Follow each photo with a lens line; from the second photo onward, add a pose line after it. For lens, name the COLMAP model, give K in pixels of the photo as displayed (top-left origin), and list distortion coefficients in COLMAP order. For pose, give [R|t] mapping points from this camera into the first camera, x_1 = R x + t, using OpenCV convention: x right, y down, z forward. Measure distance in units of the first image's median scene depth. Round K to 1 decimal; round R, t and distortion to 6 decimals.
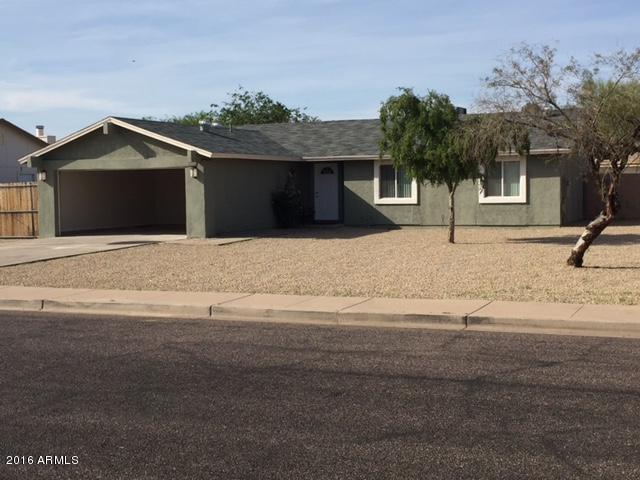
lens RADIAL K [[940.4, 0, 320.0], [0, 940.4, 240.0], [0, 0, 1]] dist [-0.001009, -0.001335]
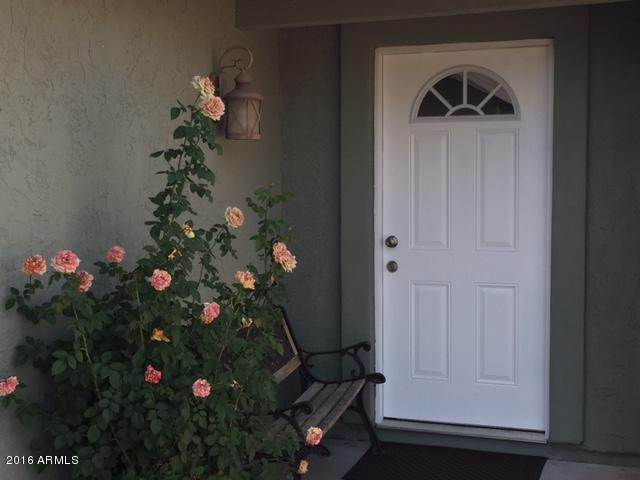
lens RADIAL K [[940.4, 0, 320.0], [0, 940.4, 240.0], [0, 0, 1]] dist [-0.001009, -0.001335]
pose [[0.998397, 0.007393, 0.056109, -0.023425], [-0.008742, 0.999678, 0.023838, -0.054389], [-0.055915, -0.024291, 0.998140, 0.855354]]
